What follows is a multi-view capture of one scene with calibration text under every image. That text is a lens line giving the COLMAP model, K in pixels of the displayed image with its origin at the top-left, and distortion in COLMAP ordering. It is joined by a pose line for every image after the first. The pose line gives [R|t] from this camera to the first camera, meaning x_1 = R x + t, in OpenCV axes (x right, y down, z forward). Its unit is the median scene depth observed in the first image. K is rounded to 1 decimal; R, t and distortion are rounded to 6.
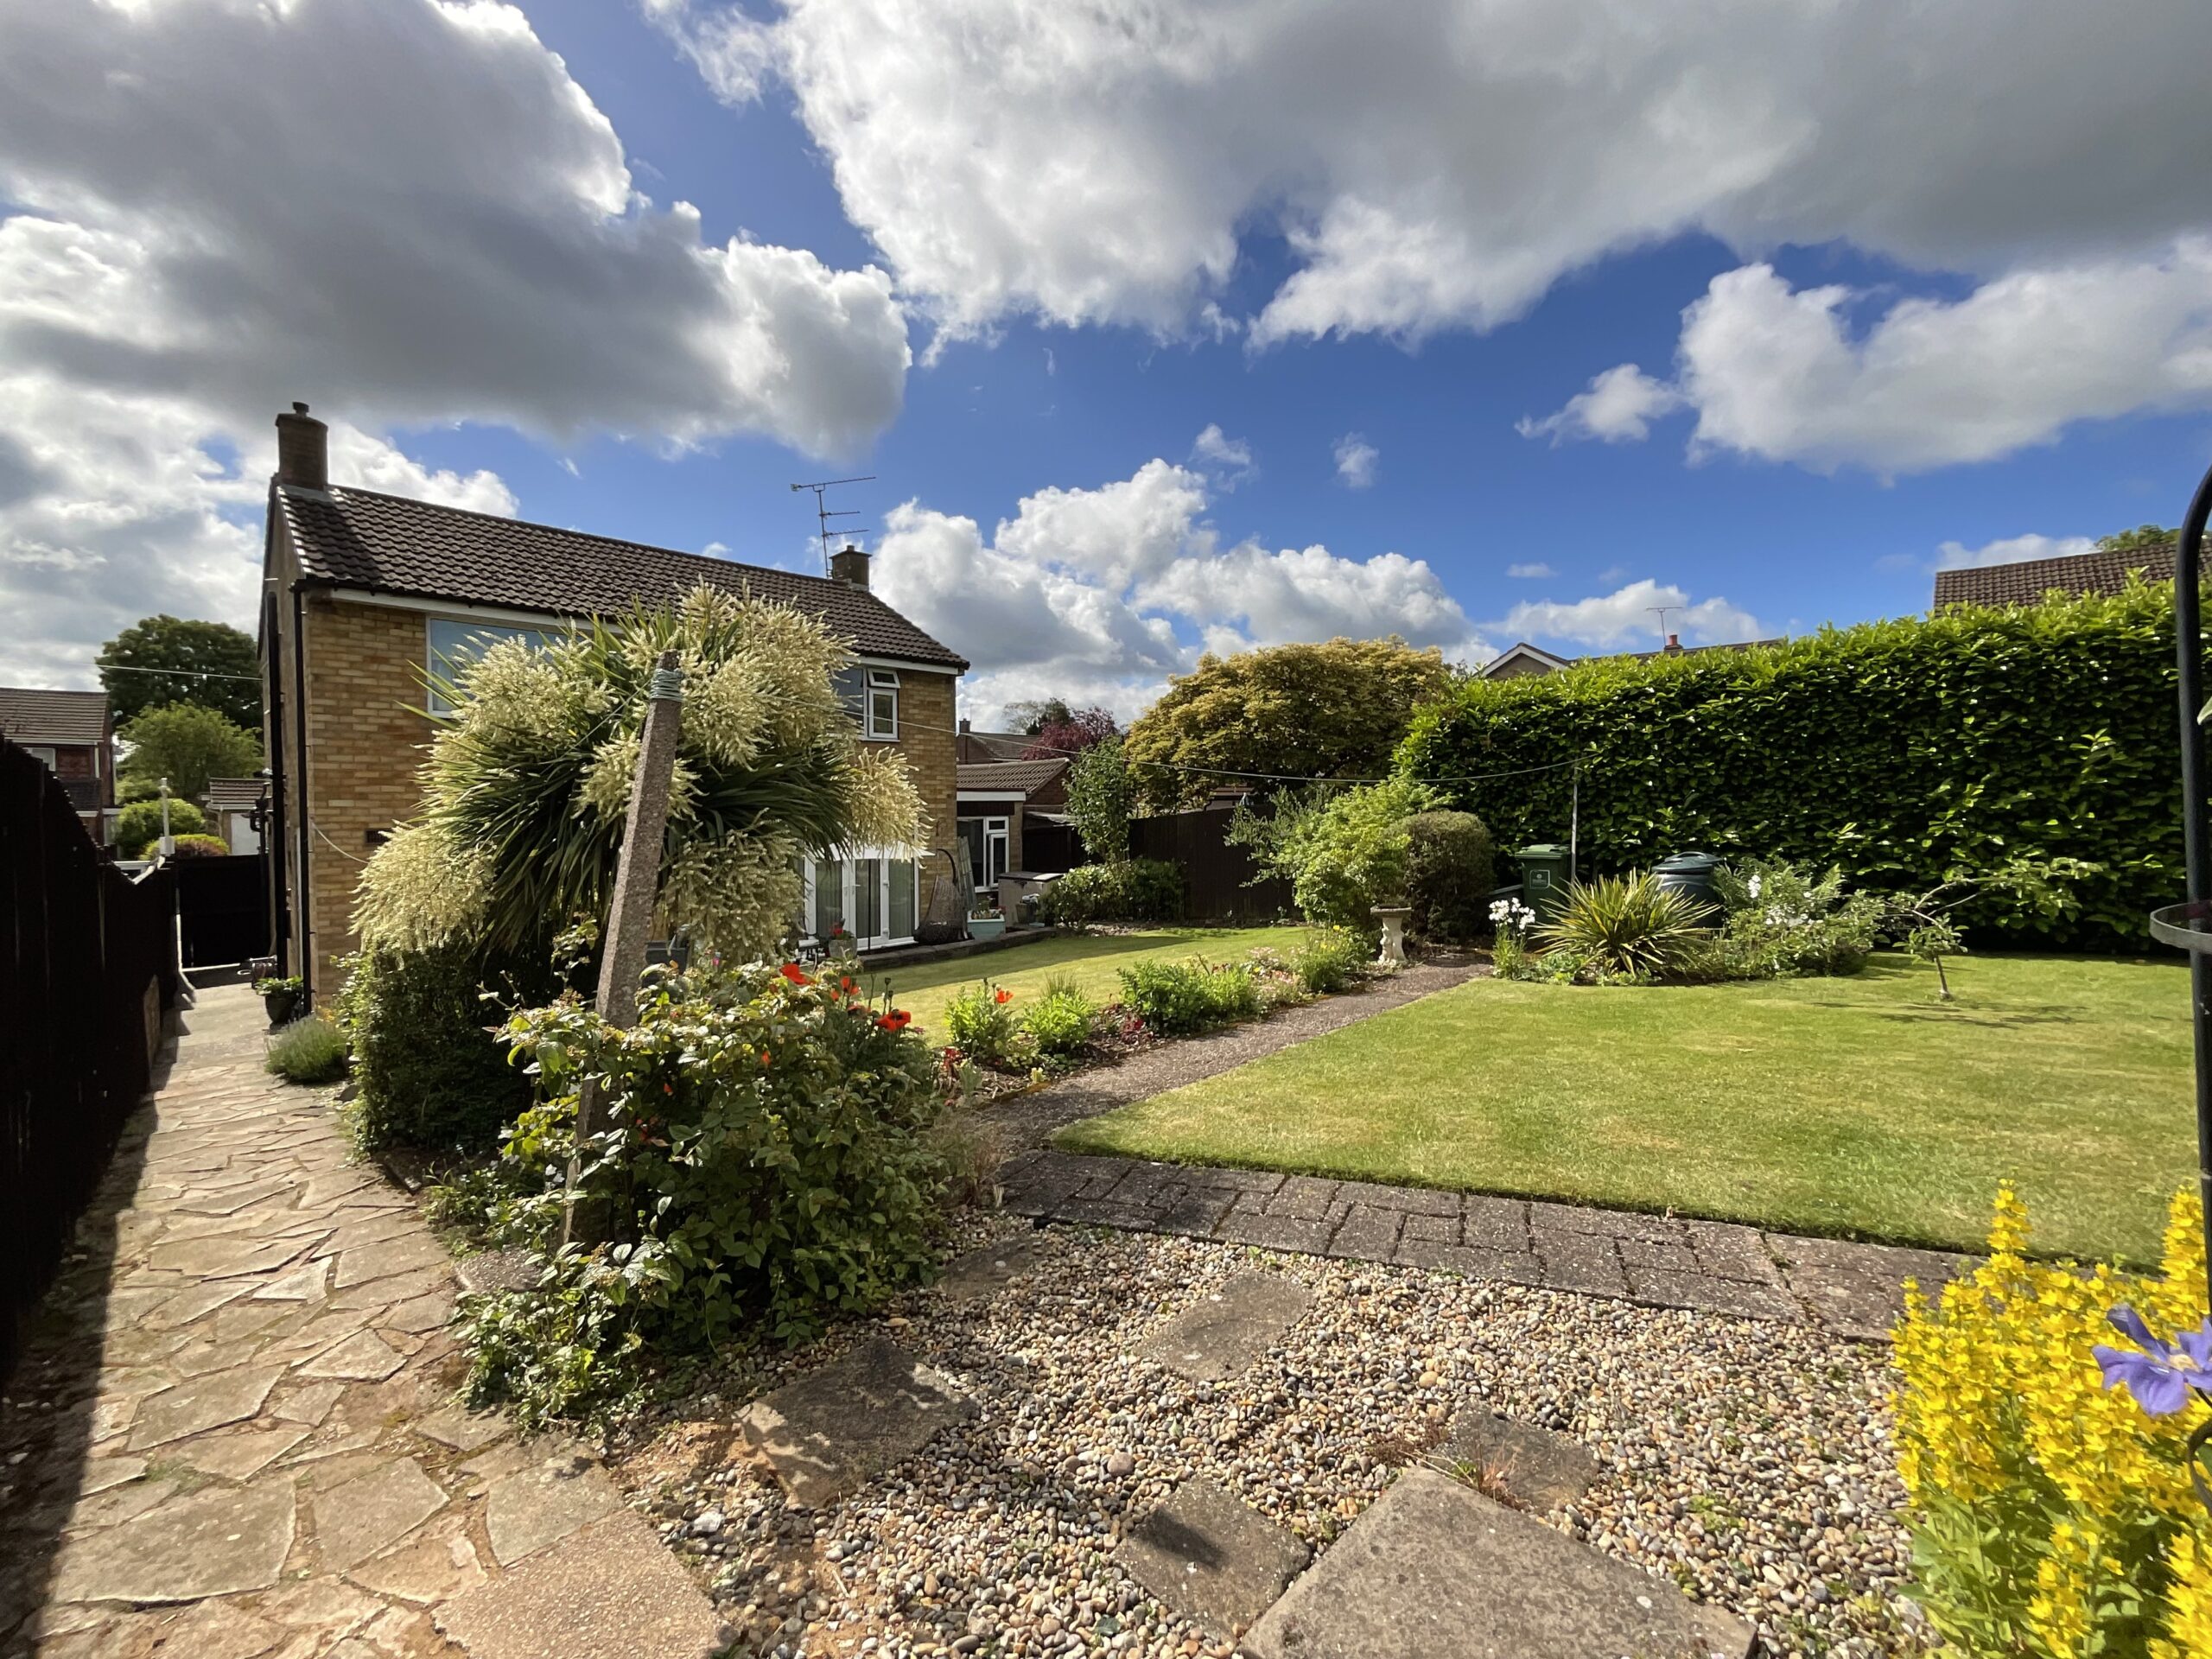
lens RADIAL K [[891.8, 0, 1107.5], [0, 891.8, 828.6], [0, 0, 1]] dist [-0.008551, -0.000300]
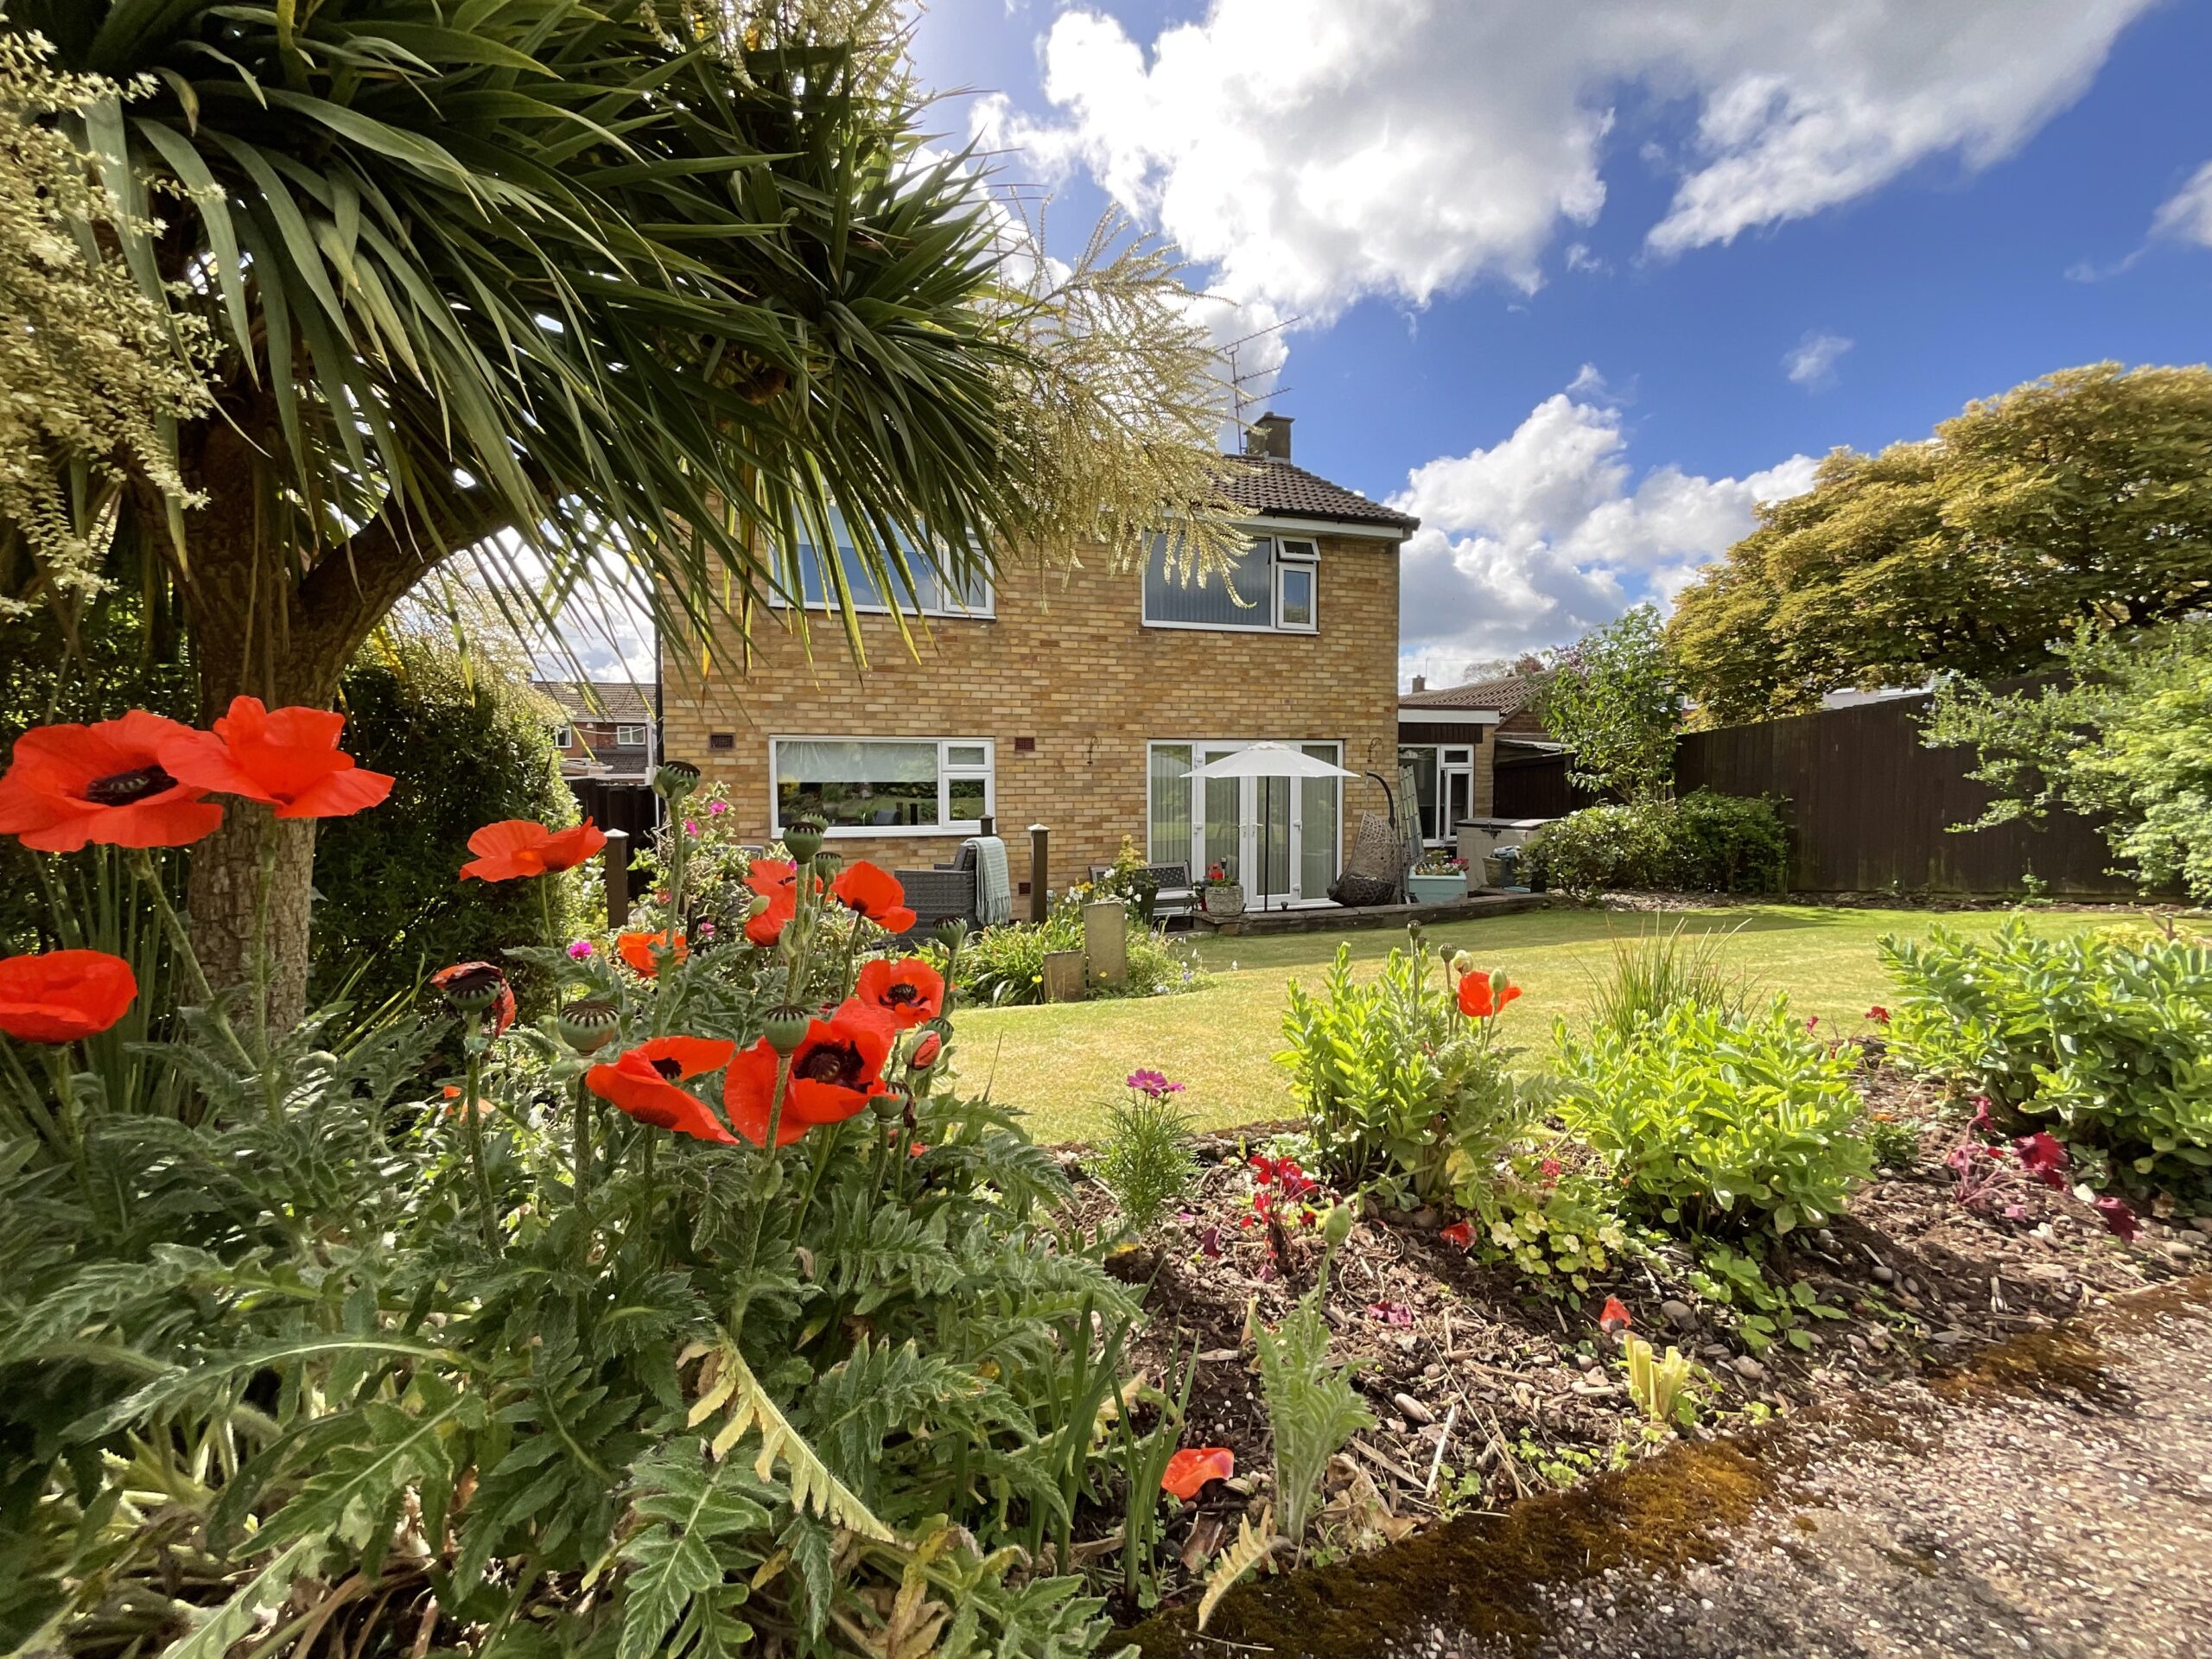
lens RADIAL K [[891.8, 0, 1107.5], [0, 891.8, 828.6], [0, 0, 1]] dist [-0.008551, -0.000300]
pose [[0.880058, 0.019380, -0.474471, -0.033948], [-0.009839, 0.999697, 0.022583, 0.050138], [0.474764, -0.015206, 0.879982, 0.266280]]
